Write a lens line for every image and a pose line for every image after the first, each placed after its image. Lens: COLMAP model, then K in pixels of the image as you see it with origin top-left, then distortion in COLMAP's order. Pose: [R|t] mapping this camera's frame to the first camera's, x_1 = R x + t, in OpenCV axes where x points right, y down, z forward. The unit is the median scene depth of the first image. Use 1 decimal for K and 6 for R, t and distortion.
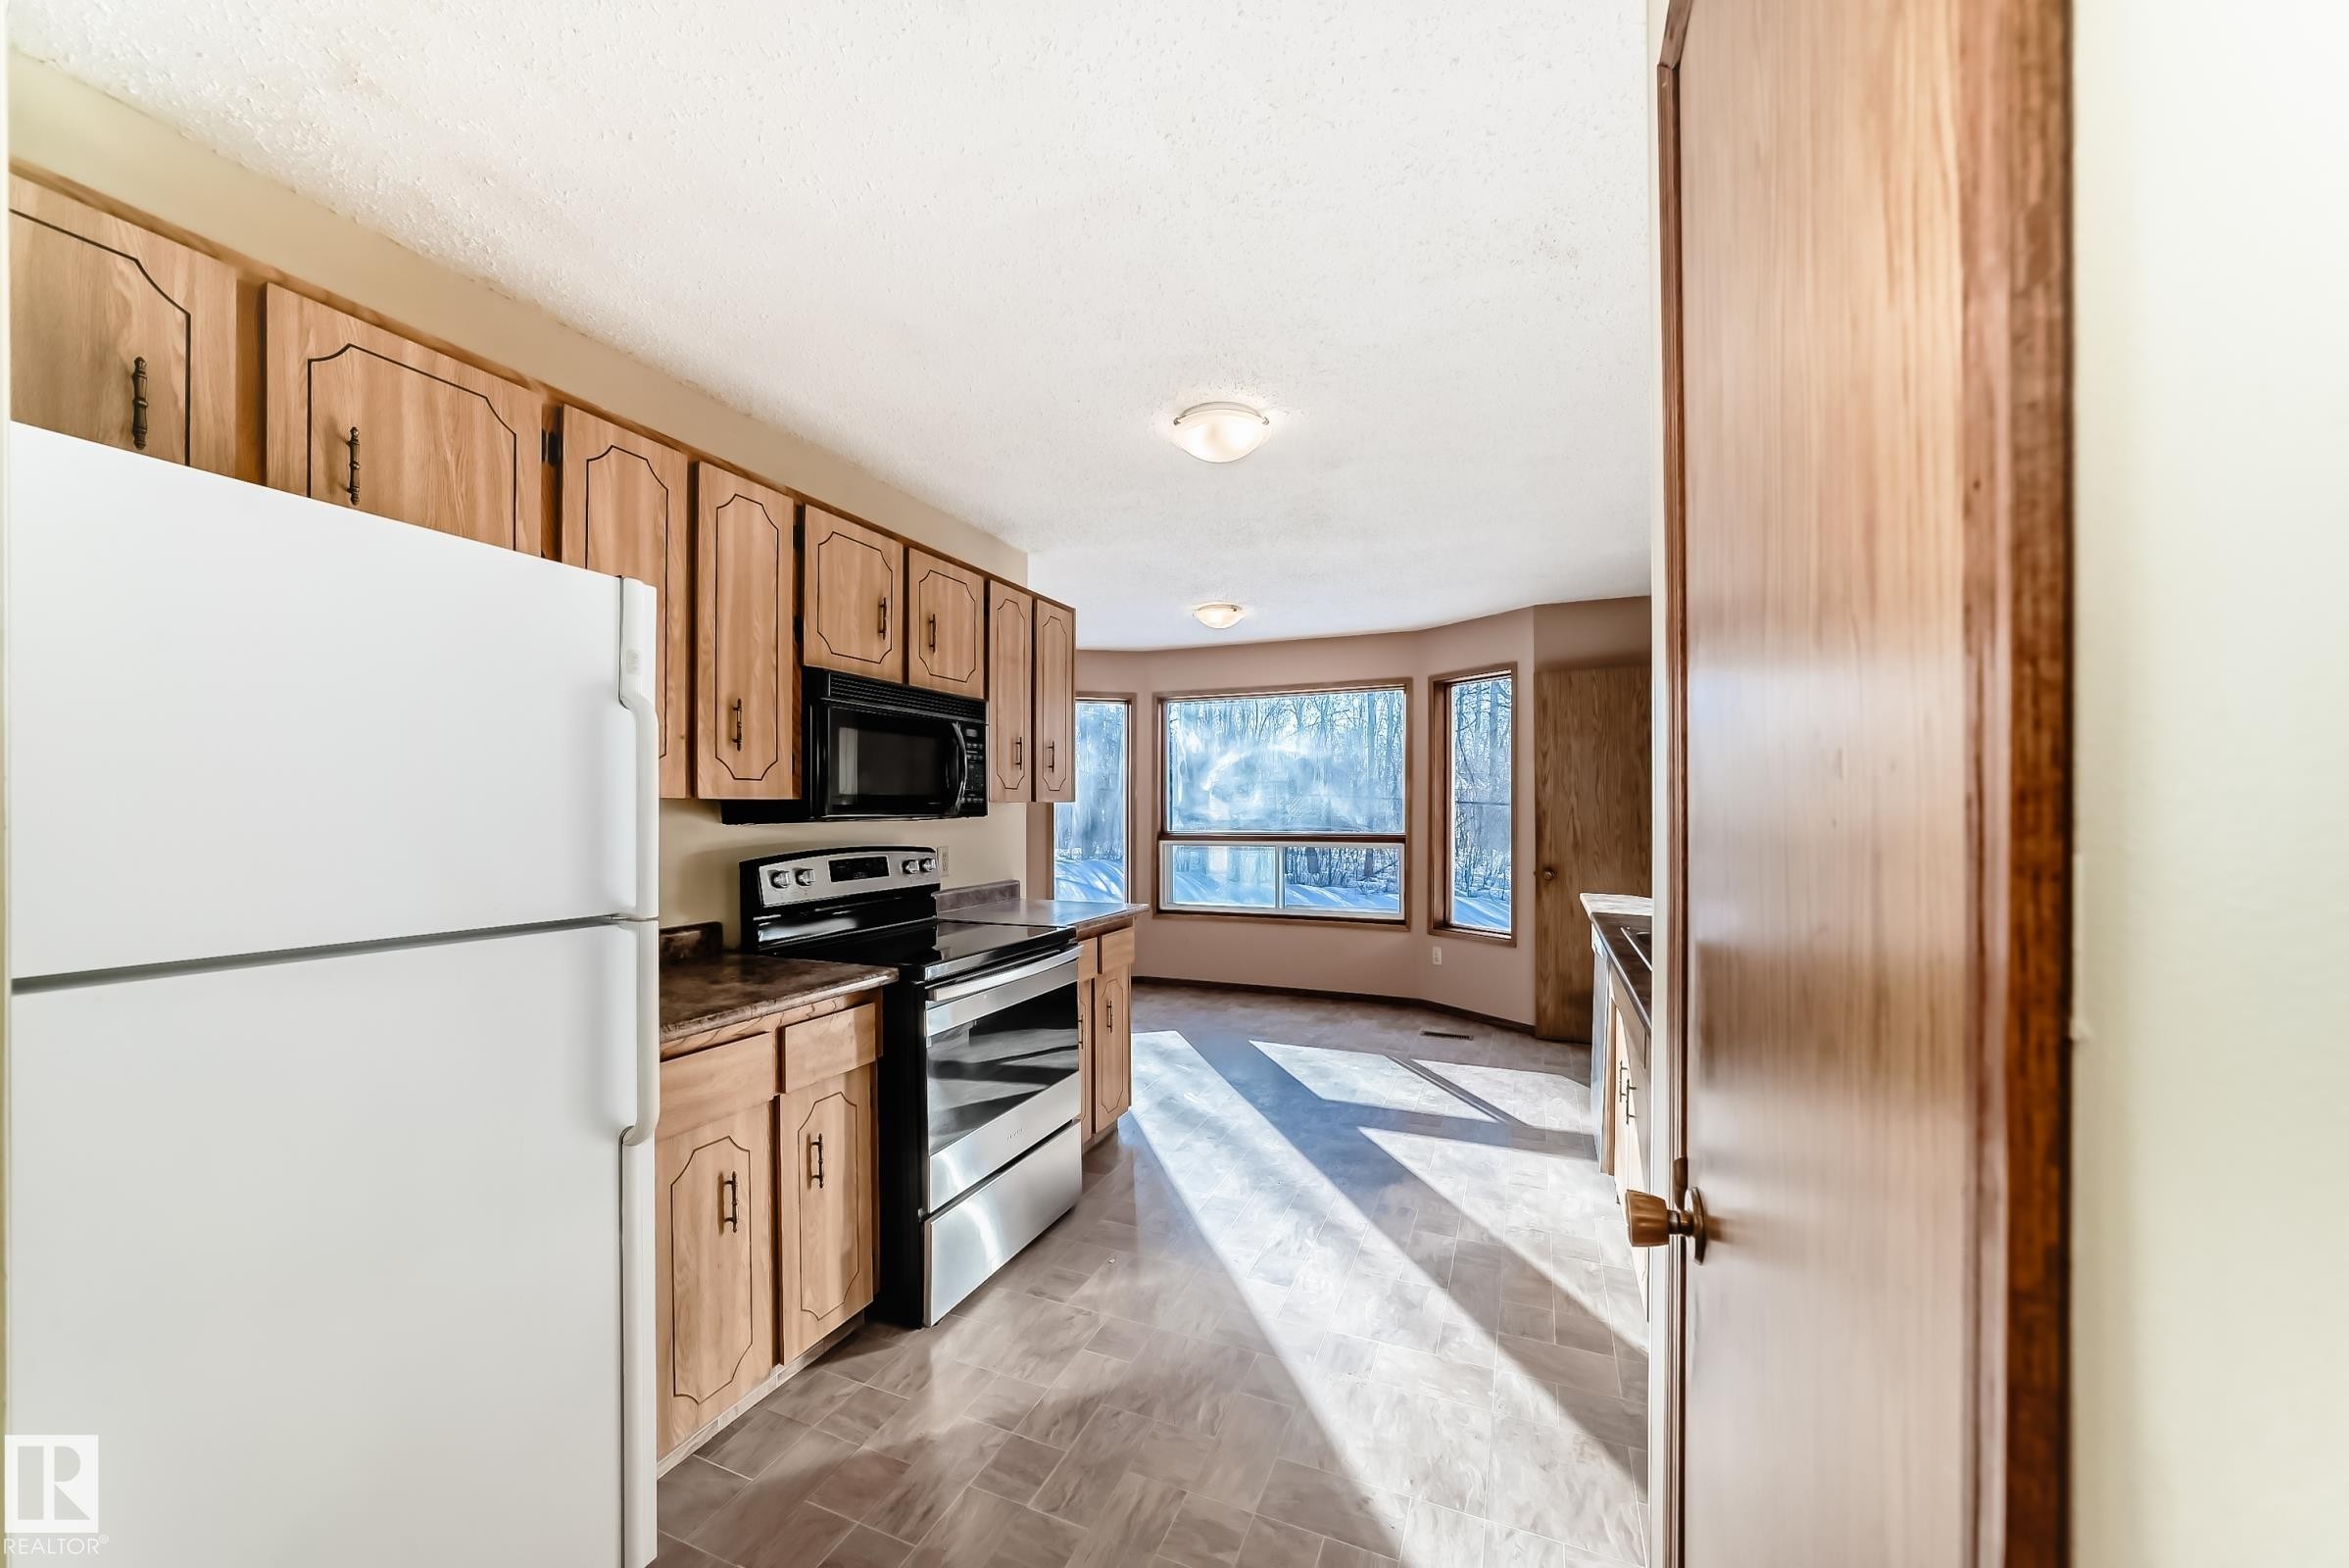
lens RADIAL K [[847.9, 0, 1180.1], [0, 847.9, 800.8], [0, 0, 1]] dist [-0.026484, 0.007363]
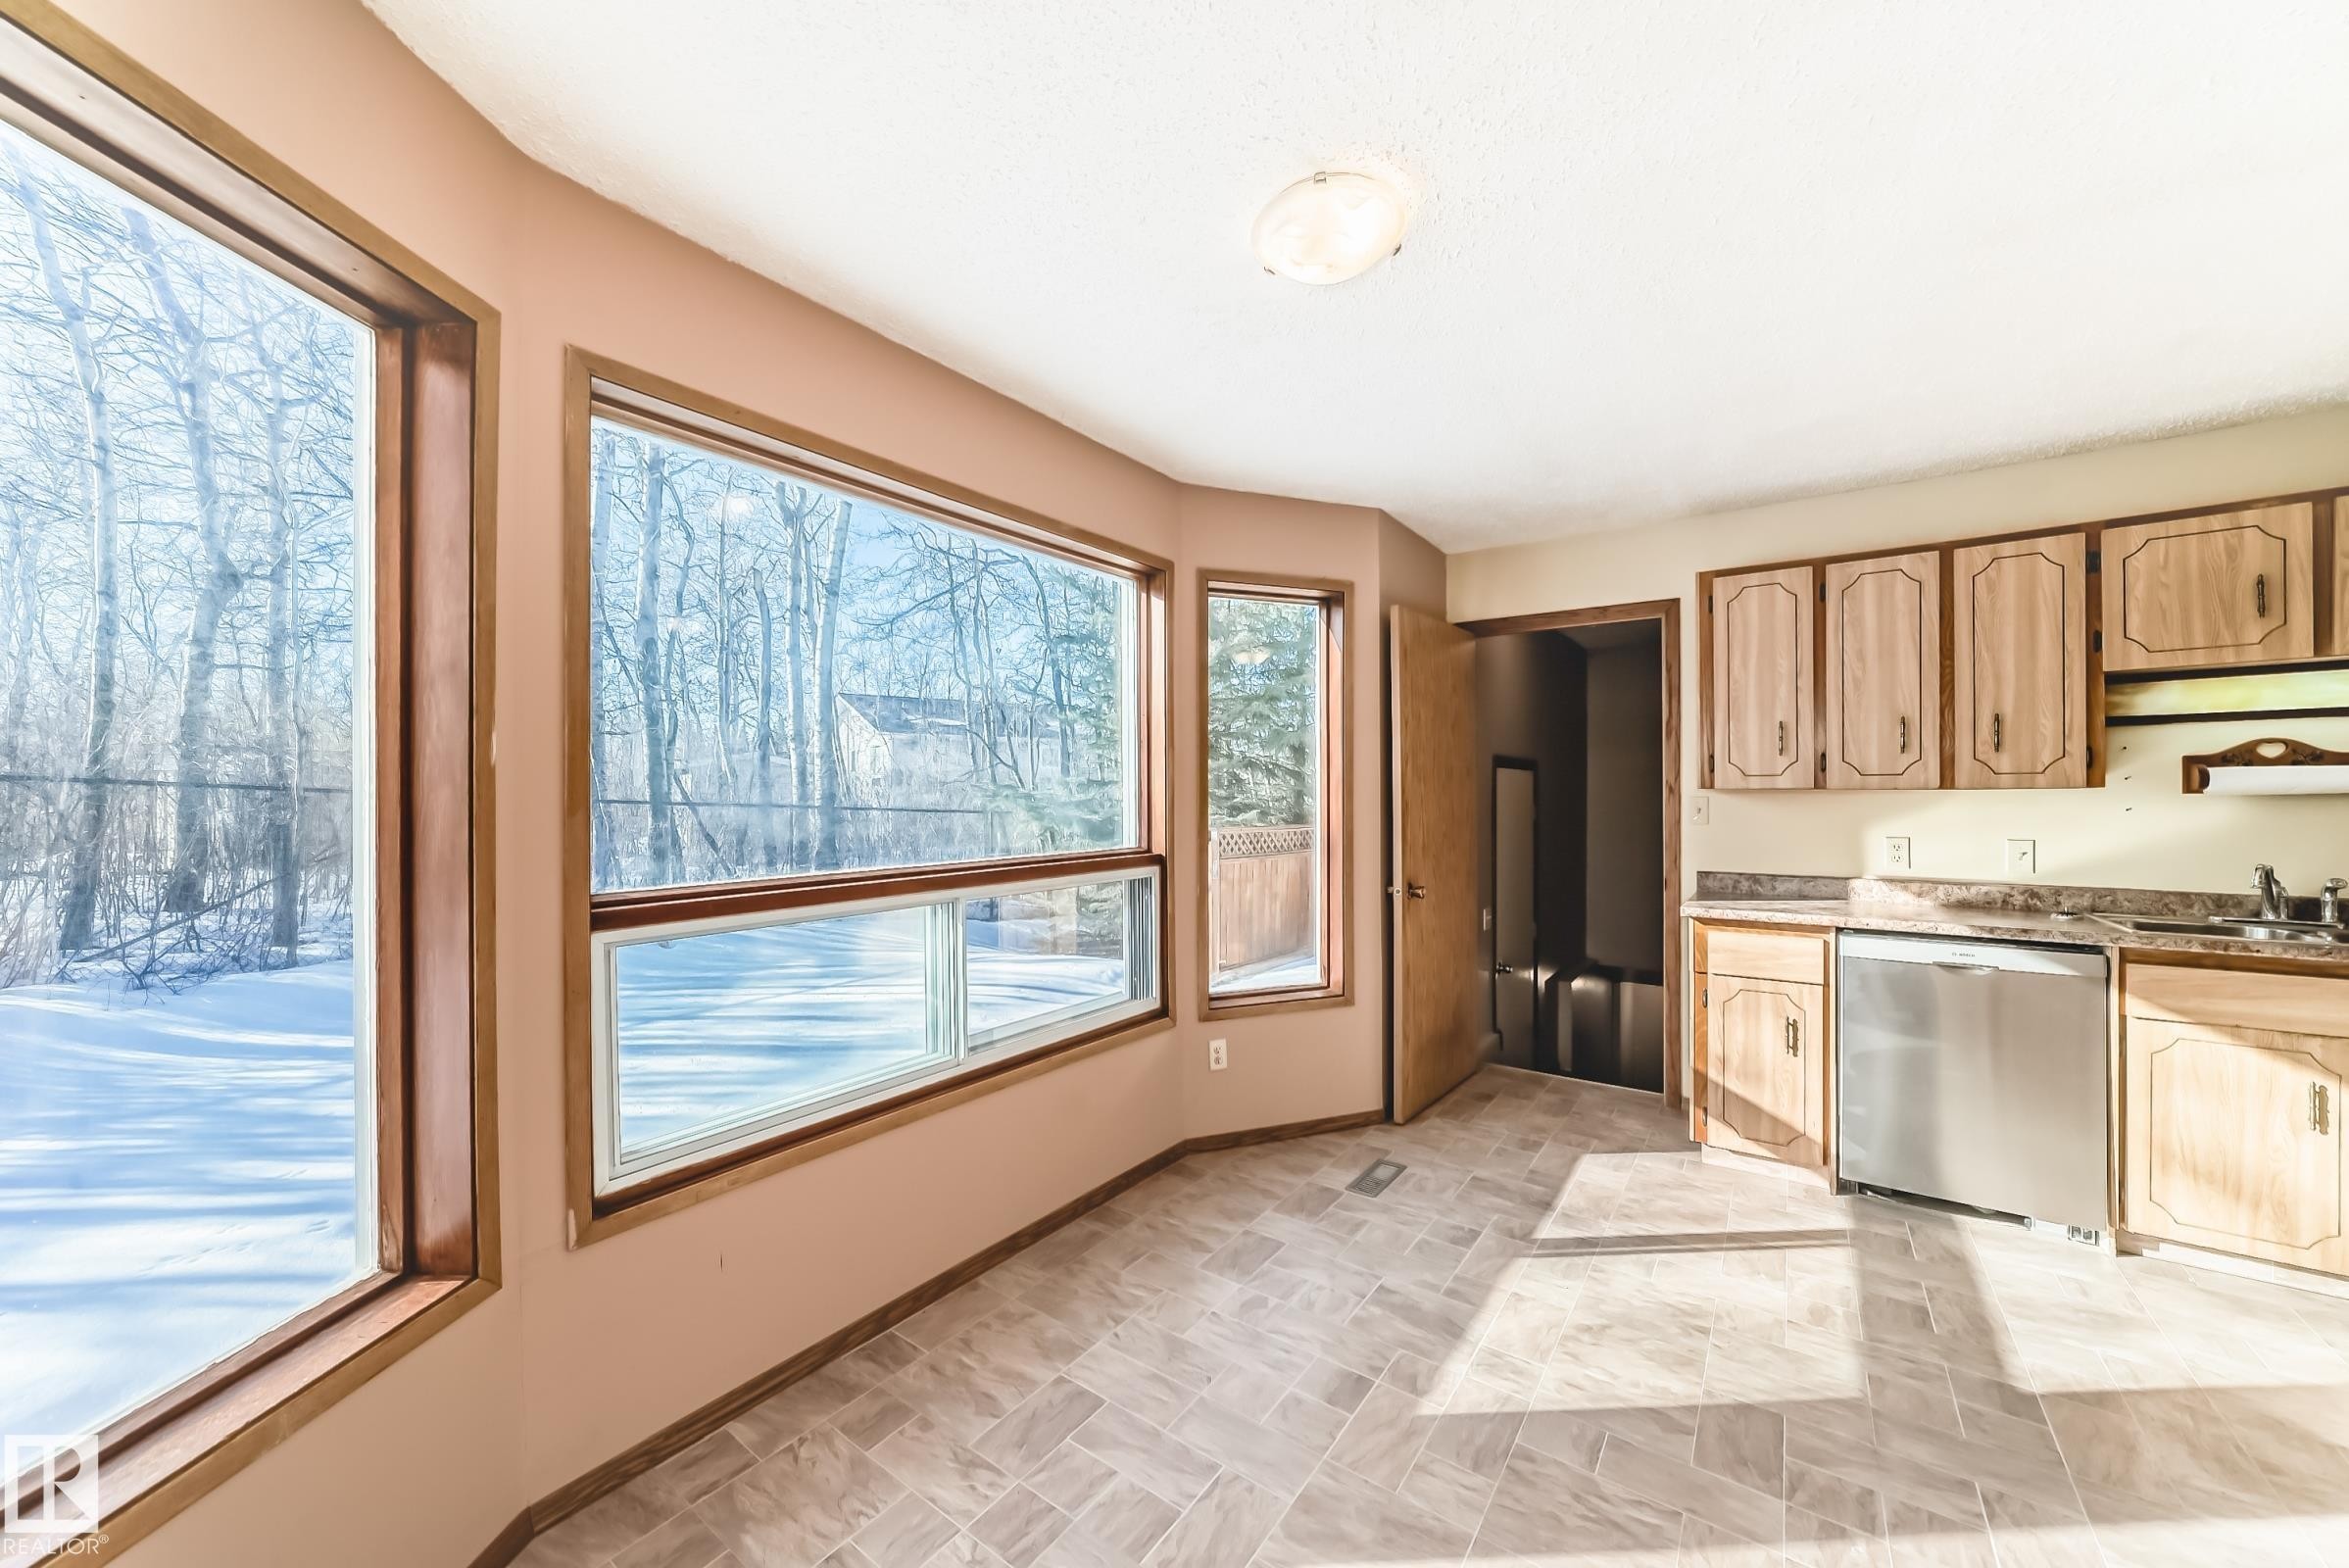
lens RADIAL K [[847.9, 0, 1179.7], [0, 847.9, 781.9], [0, 0, 1]] dist [-0.026484, 0.007363]
pose [[0.226761, 0.016108, 0.973817, -0.419746], [-0.003993, 0.999870, -0.015609, 0.008676], [-0.973942, -0.000349, 0.226796, 1.382793]]
